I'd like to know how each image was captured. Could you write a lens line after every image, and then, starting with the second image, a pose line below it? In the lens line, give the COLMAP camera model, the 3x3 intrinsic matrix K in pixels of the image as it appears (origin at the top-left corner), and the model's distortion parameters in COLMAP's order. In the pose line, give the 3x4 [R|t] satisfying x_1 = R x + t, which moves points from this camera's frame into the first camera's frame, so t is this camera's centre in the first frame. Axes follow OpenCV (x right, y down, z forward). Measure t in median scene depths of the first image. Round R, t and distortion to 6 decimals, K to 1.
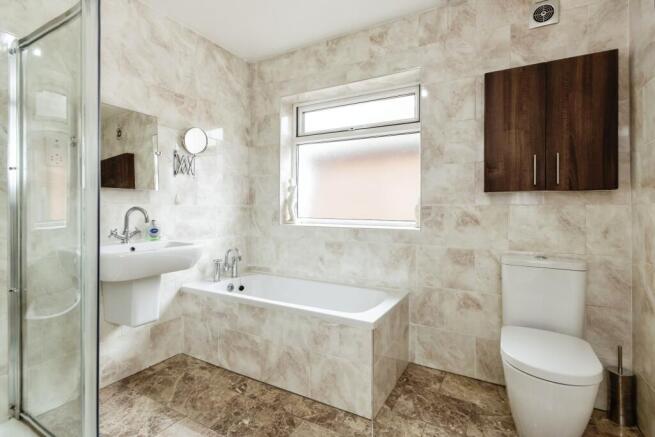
lens RADIAL K [[315.5, 0, 329.0], [0, 315.5, 215.0], [0, 0, 1]] dist [0.004120, 0.000585]
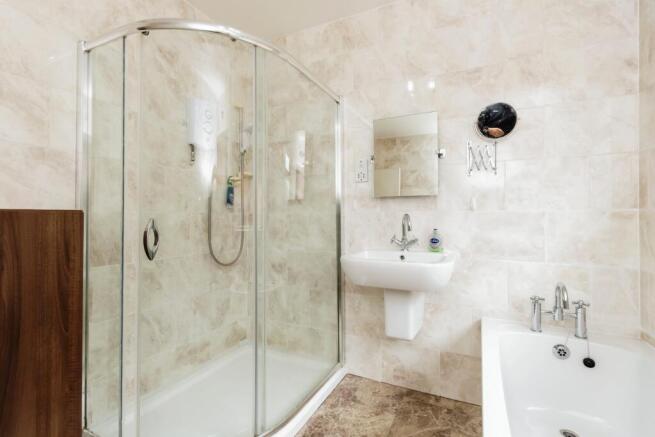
lens RADIAL K [[315.5, 0, 328.1], [0, 315.5, 212.9], [0, 0, 1]] dist [0.004120, 0.000585]
pose [[0.053836, -0.008302, -0.998515, 0.303291], [-0.016331, 0.999824, -0.009193, -0.015297], [0.998416, 0.016802, 0.053691, 0.649084]]
